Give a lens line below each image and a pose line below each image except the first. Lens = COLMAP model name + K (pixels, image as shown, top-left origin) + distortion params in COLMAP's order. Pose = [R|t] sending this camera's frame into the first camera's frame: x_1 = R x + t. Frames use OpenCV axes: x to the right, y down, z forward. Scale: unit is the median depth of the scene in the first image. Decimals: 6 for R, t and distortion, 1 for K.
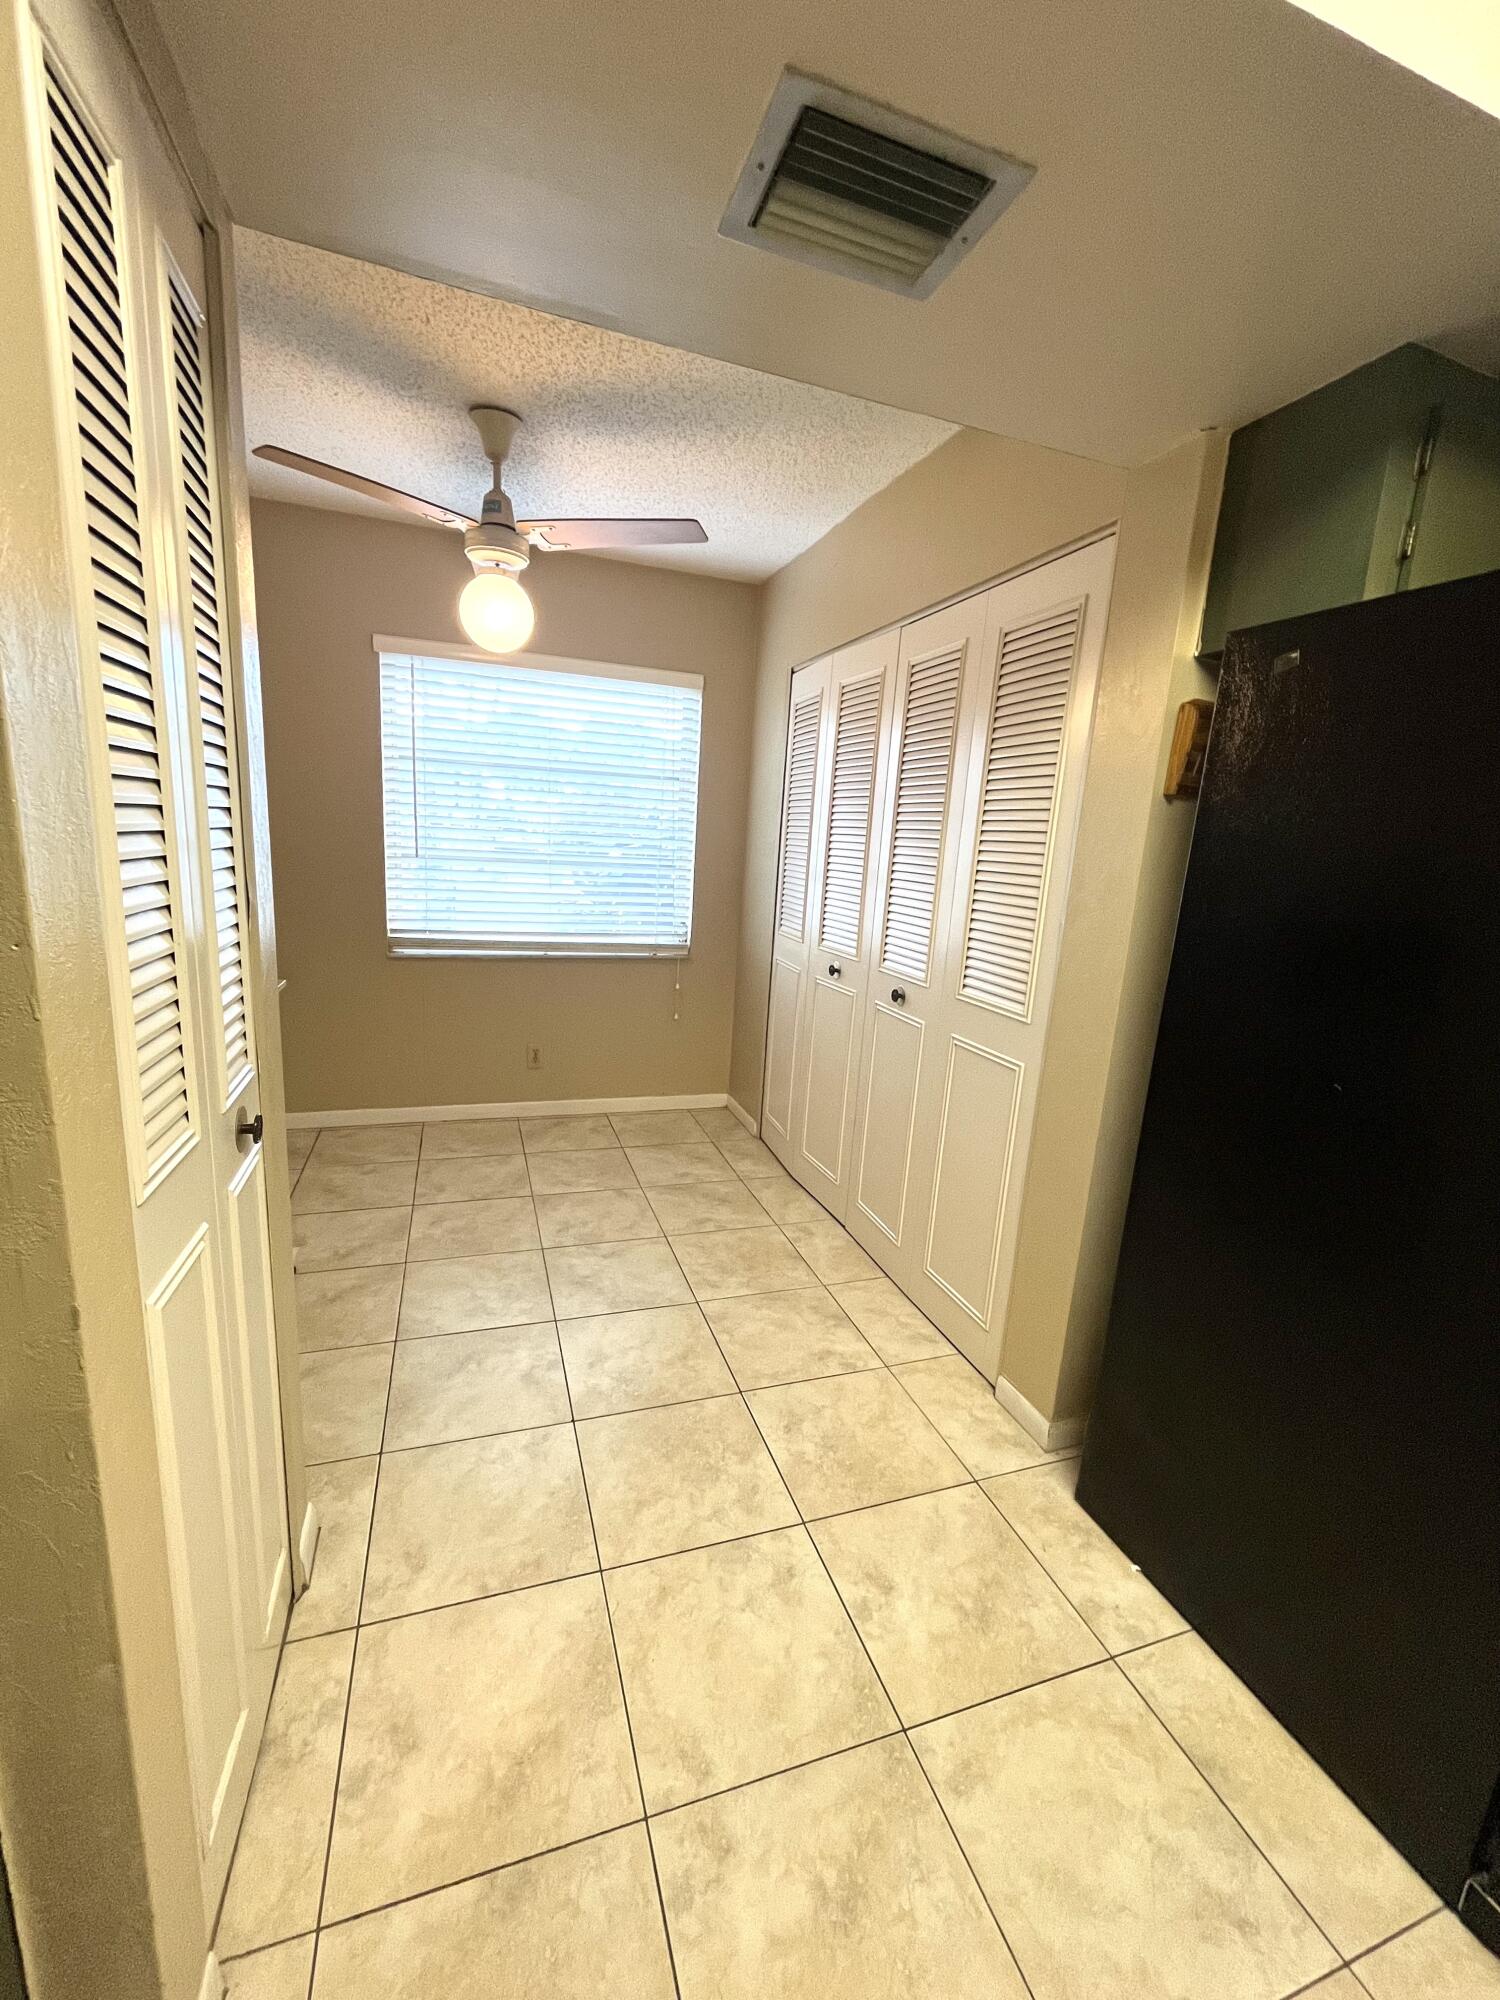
lens RADIAL K [[815.6, 0, 752.0], [0, 815.6, 1008.7], [0, 0, 1]] dist [-0.000606, -0.000813]
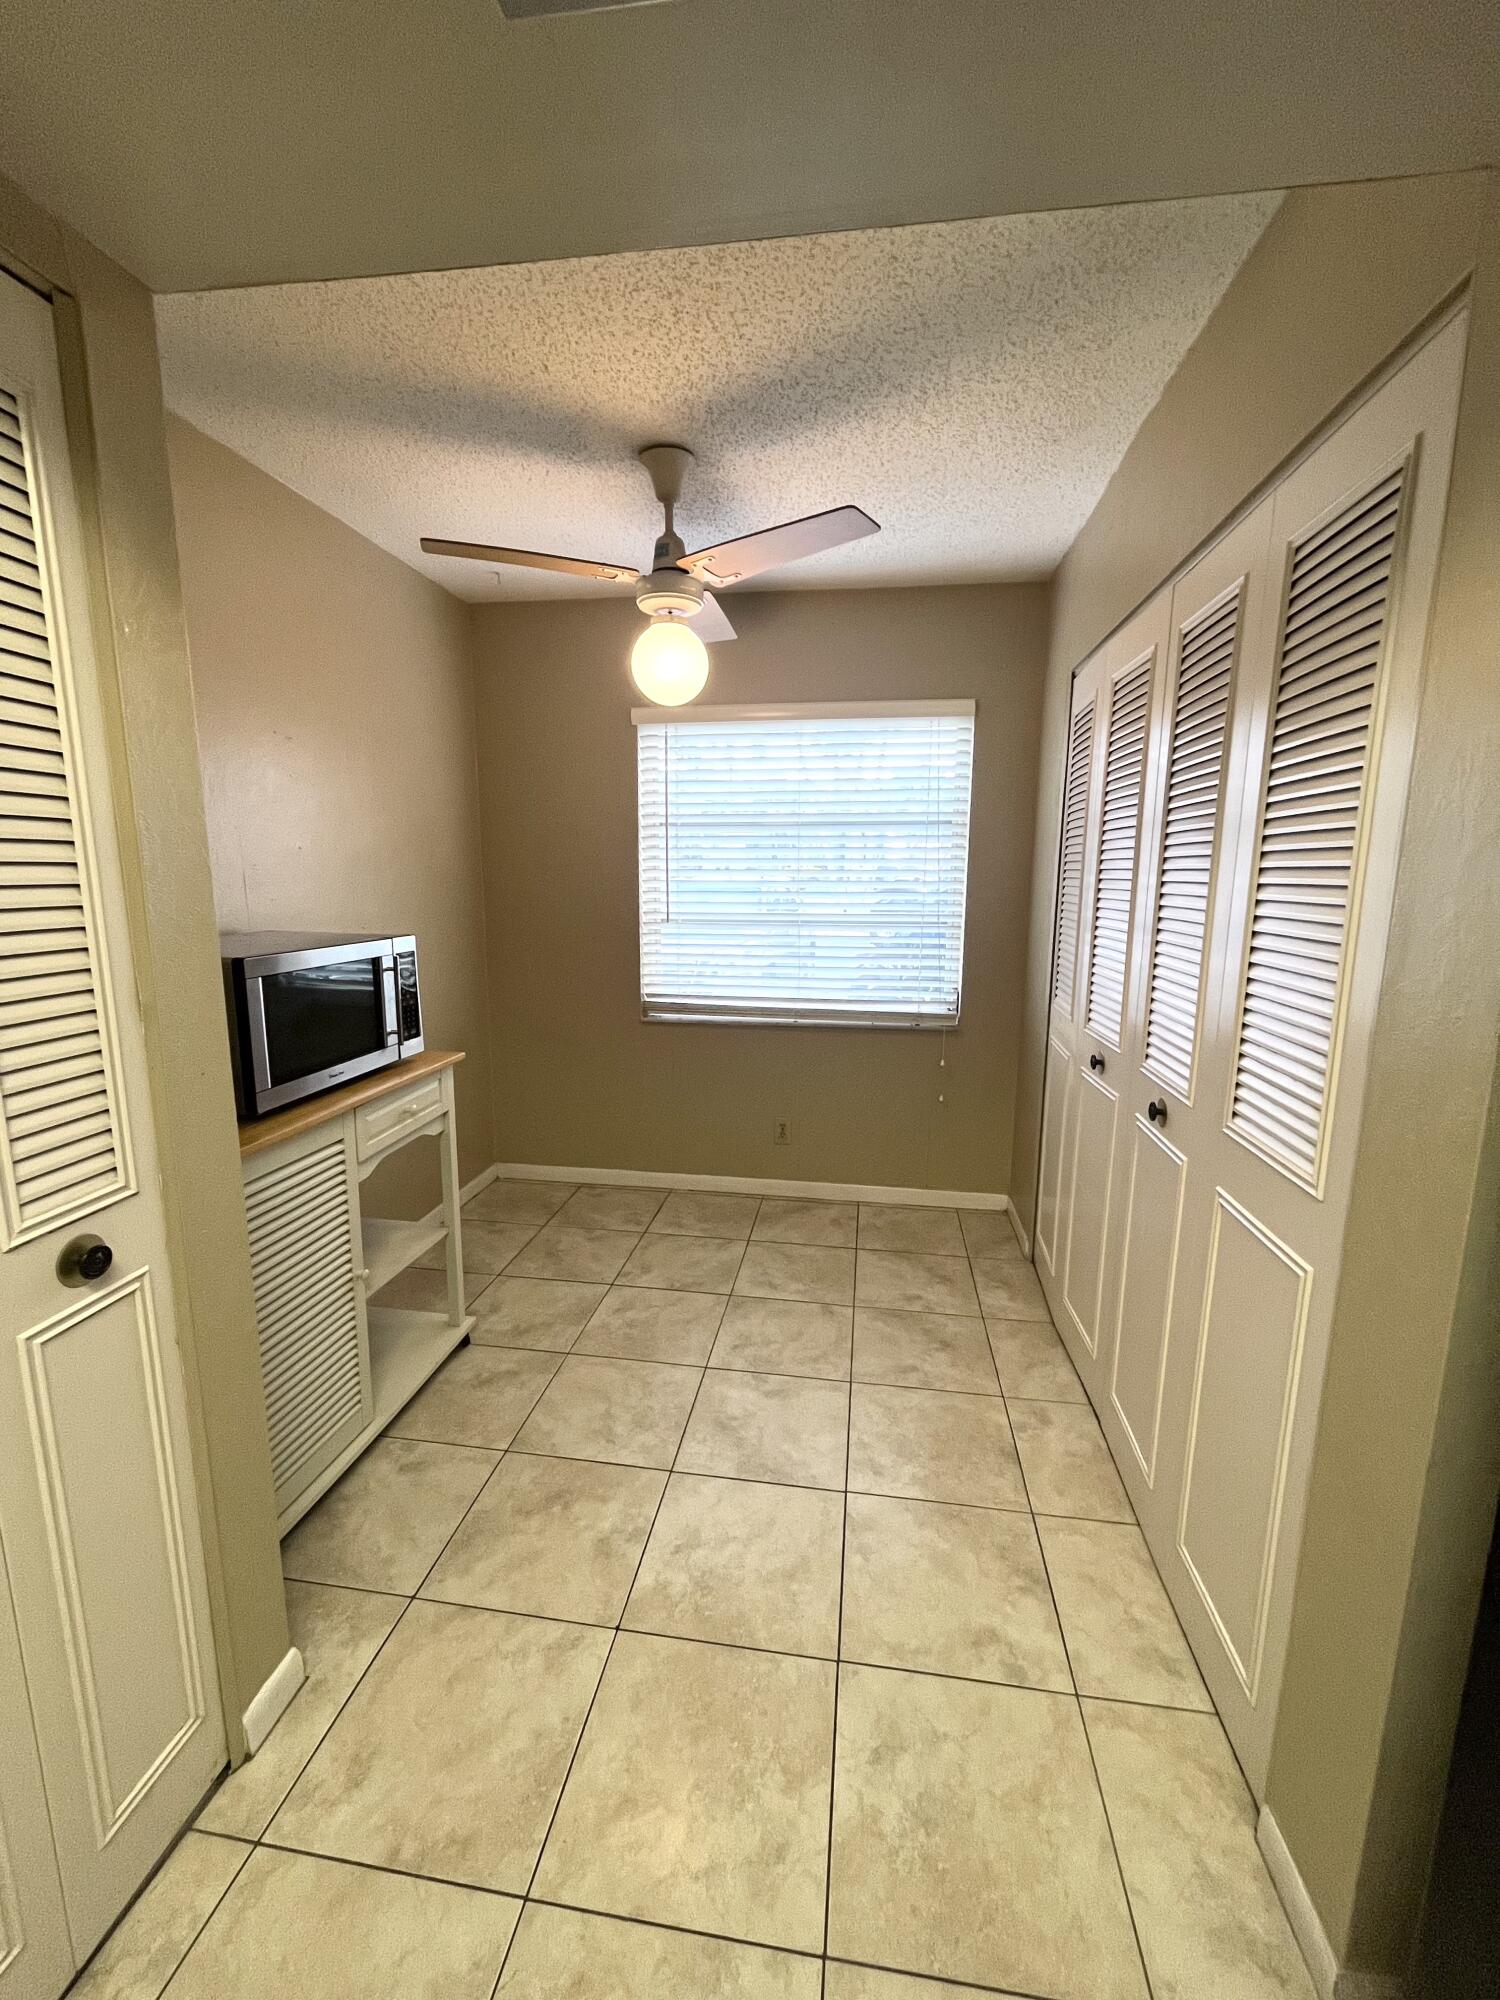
lens RADIAL K [[815.6, 0, 752.0], [0, 815.6, 1008.7], [0, 0, 1]] dist [-0.000606, -0.000813]
pose [[0.886429, 0.022889, -0.462298, 0.171322], [-0.049129, 0.997787, -0.044802, -0.049723], [0.460250, 0.062426, 0.885592, 0.209327]]
